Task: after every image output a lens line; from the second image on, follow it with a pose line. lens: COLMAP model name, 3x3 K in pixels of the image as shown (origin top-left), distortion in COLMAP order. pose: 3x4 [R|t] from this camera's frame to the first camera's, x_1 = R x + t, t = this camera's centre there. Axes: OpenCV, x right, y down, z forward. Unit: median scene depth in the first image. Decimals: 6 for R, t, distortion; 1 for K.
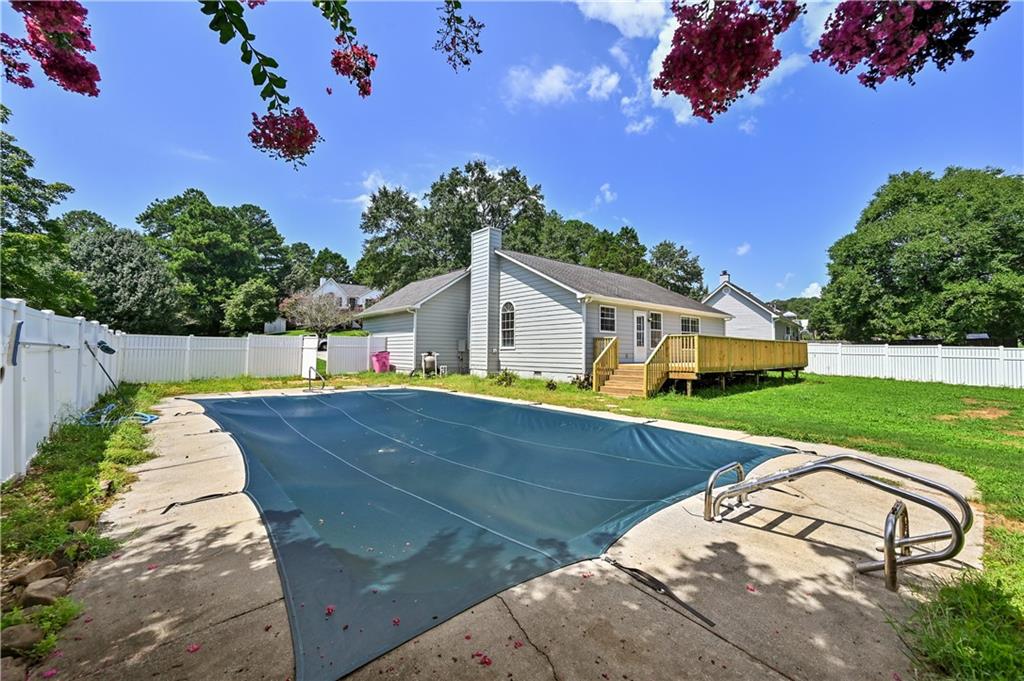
lens RADIAL K [[403.2, 0, 509.0], [0, 403.2, 340.6], [0, 0, 1]] dist [-0.003928, -0.000090]
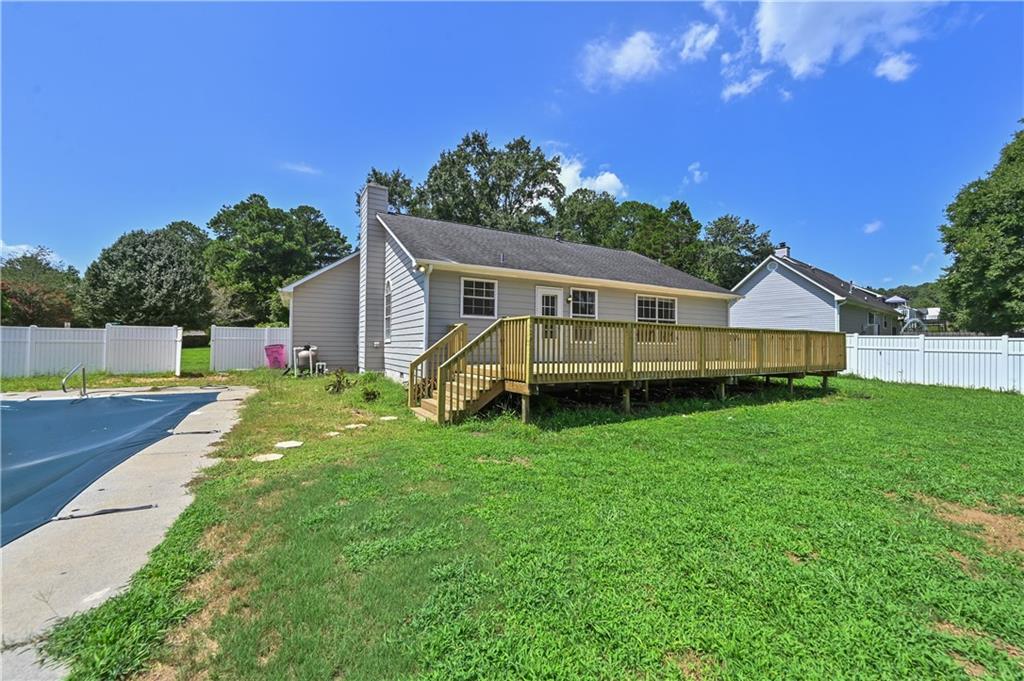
lens RADIAL K [[403.2, 0, 509.1], [0, 403.2, 338.5], [0, 0, 1]] dist [-0.003928, -0.000090]
pose [[0.979906, 0.000492, -0.199458, 0.185734], [0.001085, 0.999969, 0.007795, 0.004099], [0.199456, -0.007855, 0.979875, 0.145752]]
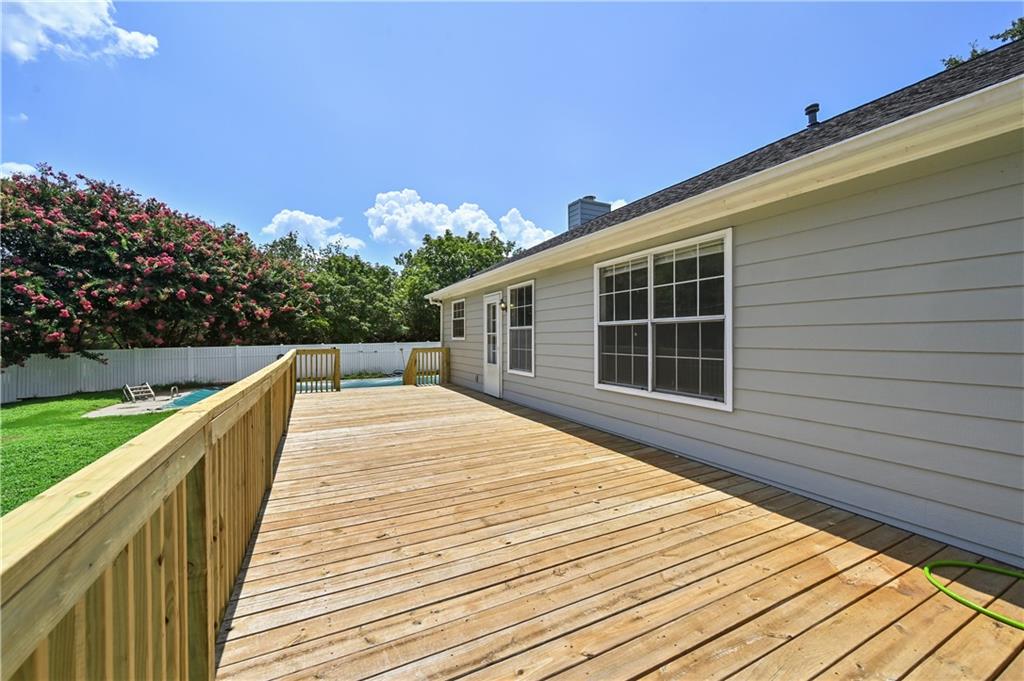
lens RADIAL K [[403.2, 0, 516.2], [0, 403.2, 341.6], [0, 0, 1]] dist [-0.003928, -0.000090]
pose [[-0.221759, 0.001937, -0.975099, 0.376797], [0.023079, 0.999728, -0.003263, -0.005540], [0.974828, -0.023228, -0.221744, 0.534103]]
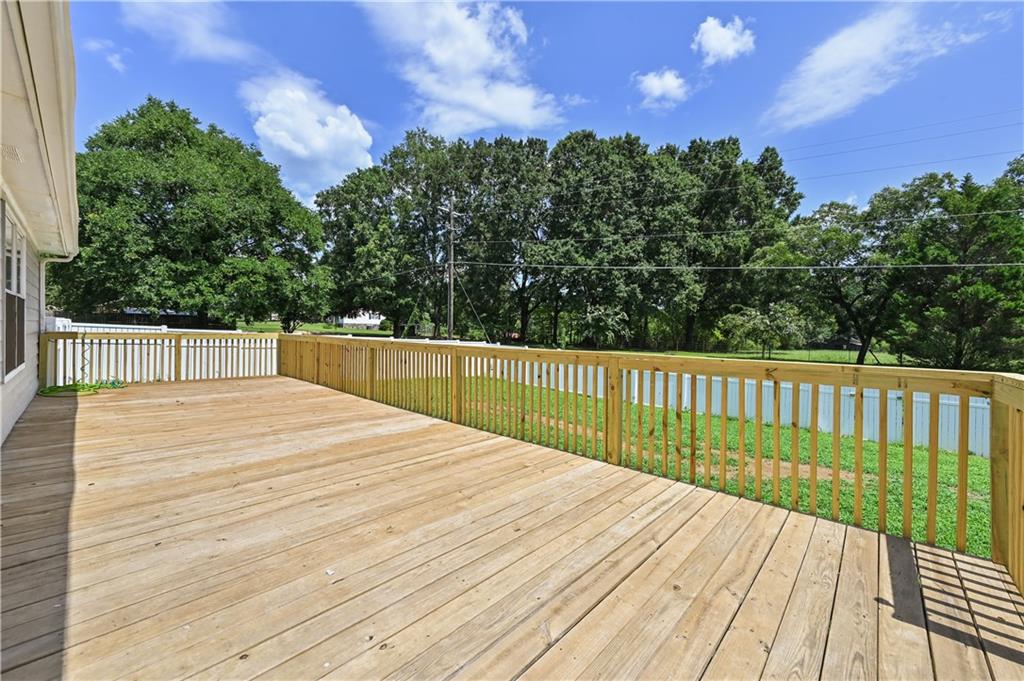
lens RADIAL K [[403.2, 0, 517.7], [0, 403.2, 333.7], [0, 0, 1]] dist [-0.003928, -0.000090]
pose [[-0.138835, -0.015879, 0.990188, 0.106203], [-0.047922, 0.998808, 0.009298, -0.007805], [-0.989155, -0.046161, -0.139431, 0.416019]]
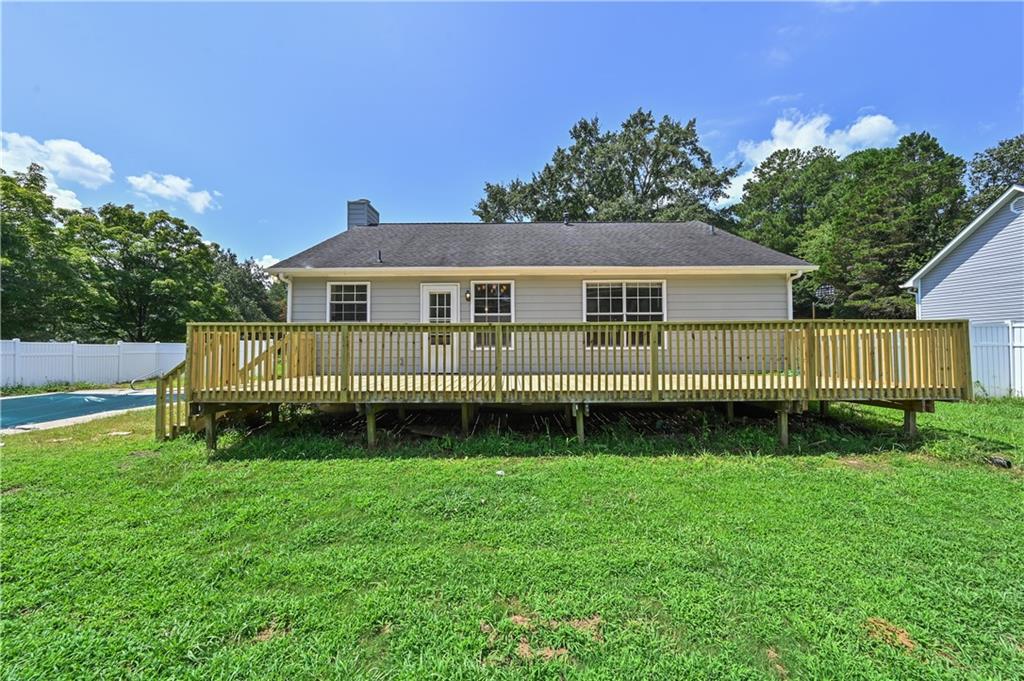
lens RADIAL K [[403.2, 0, 506.4], [0, 403.2, 345.0], [0, 0, 1]] dist [-0.003928, -0.000090]
pose [[0.751886, -0.018909, -0.659022, 0.362474], [0.024429, 0.999701, -0.000813, 0.007849], [0.658840, -0.015488, 0.752123, 0.296536]]
